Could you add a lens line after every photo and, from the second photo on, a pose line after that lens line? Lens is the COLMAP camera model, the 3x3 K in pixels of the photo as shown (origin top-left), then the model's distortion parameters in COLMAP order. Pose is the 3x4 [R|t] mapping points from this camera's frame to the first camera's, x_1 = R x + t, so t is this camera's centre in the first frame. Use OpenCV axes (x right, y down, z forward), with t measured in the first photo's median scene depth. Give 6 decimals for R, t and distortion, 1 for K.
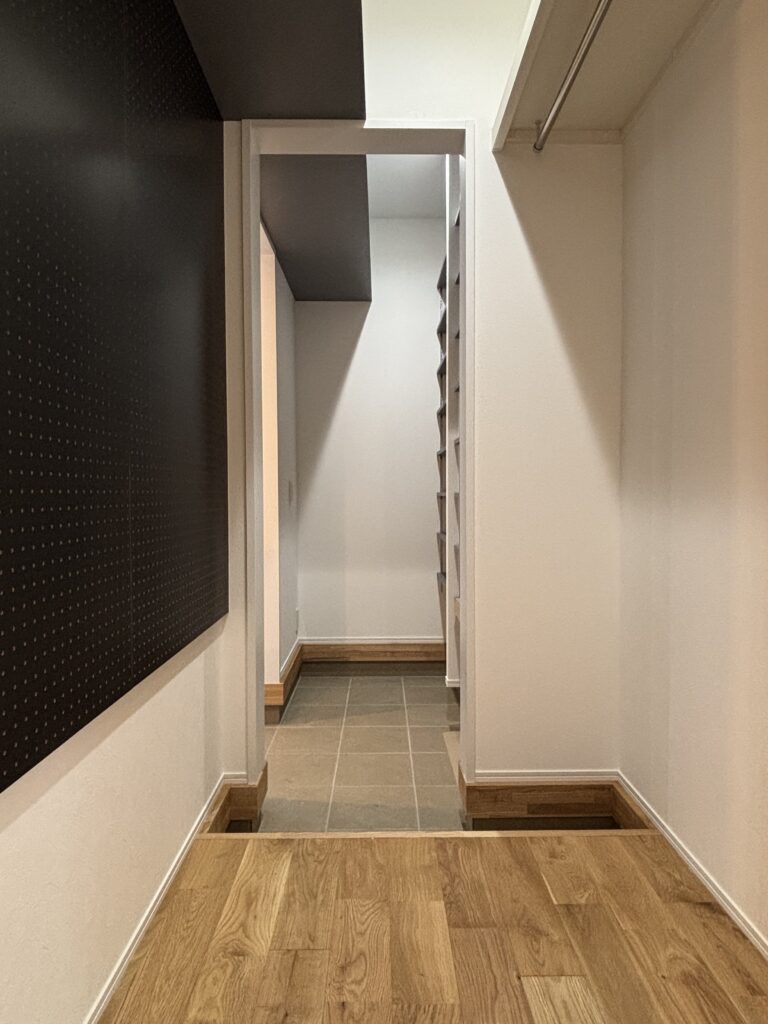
lens RADIAL K [[640.9, 0, 403.9], [0, 640.9, 508.0], [0, 0, 1]] dist [0.002443, -0.002518]
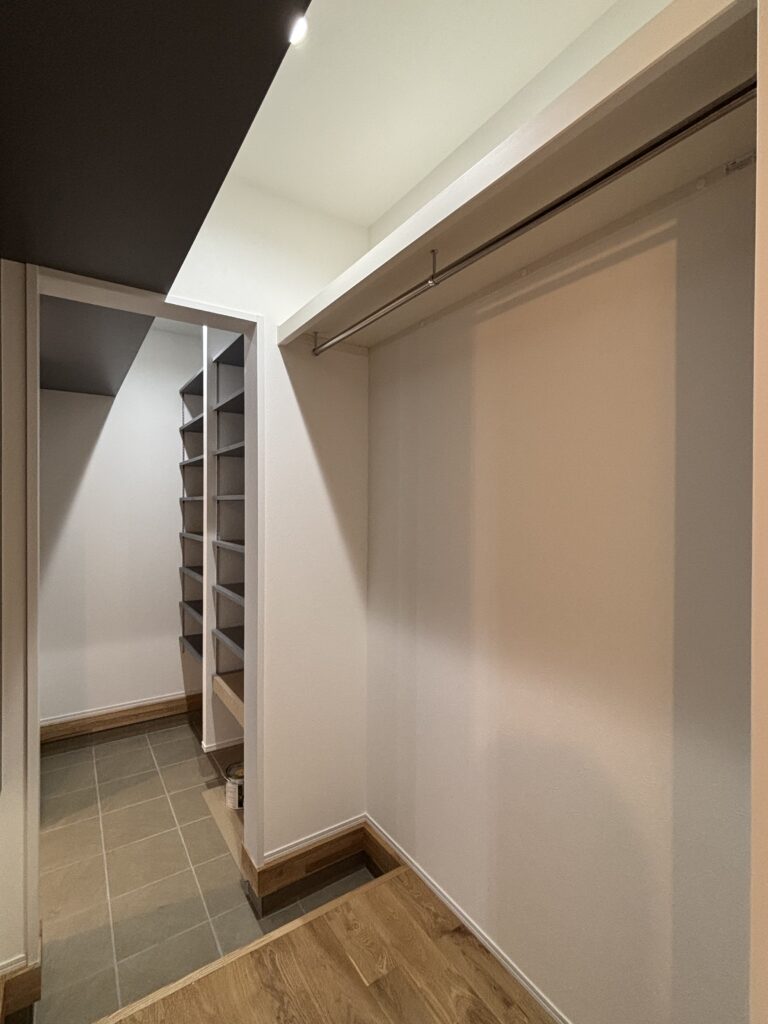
lens RADIAL K [[472.9, 0, 384.0], [0, 472.9, 512.0], [0, 0, 1]] dist [0.005332, 0.001582]
pose [[0.848912, 0.003816, 0.528520, -0.192097], [0.003281, 0.999917, -0.012490, -0.248926], [-0.528523, 0.012337, 0.848829, 0.135914]]
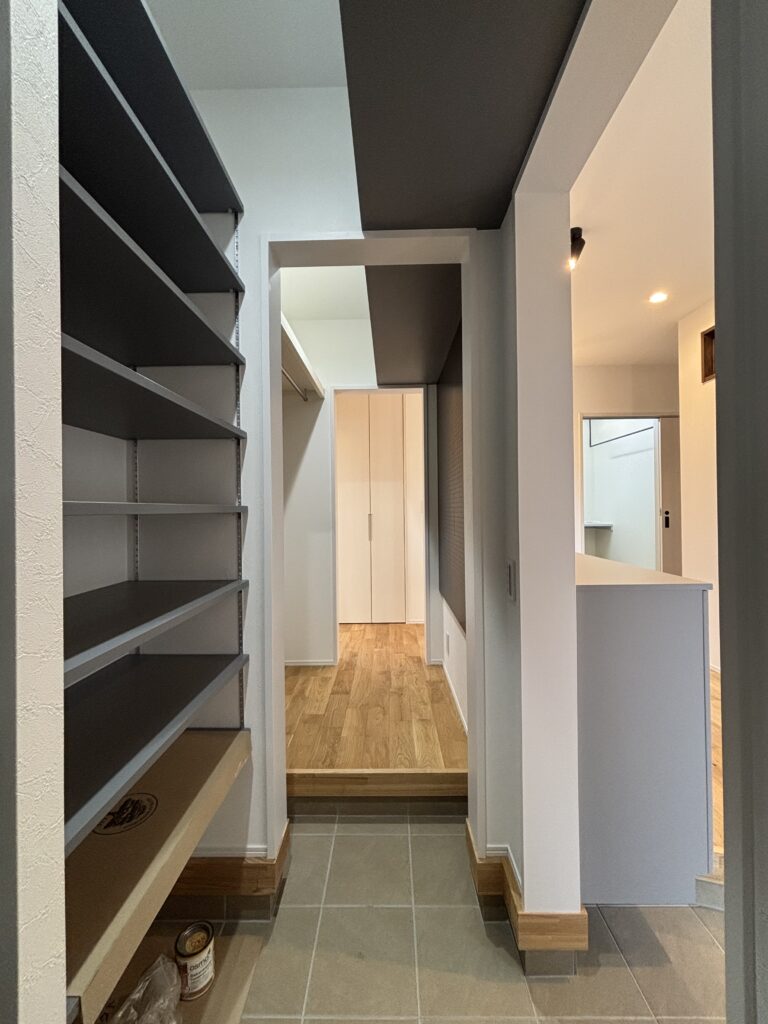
lens RADIAL K [[423.9, 0, 388.7], [0, 423.9, 509.1], [0, 0, 1]] dist [0.001732, -0.000852]
pose [[-0.998960, 0.018910, 0.041483, -0.146231], [0.019719, 0.999621, 0.019190, -0.167923], [-0.041105, 0.019989, -0.998955, 1.982958]]
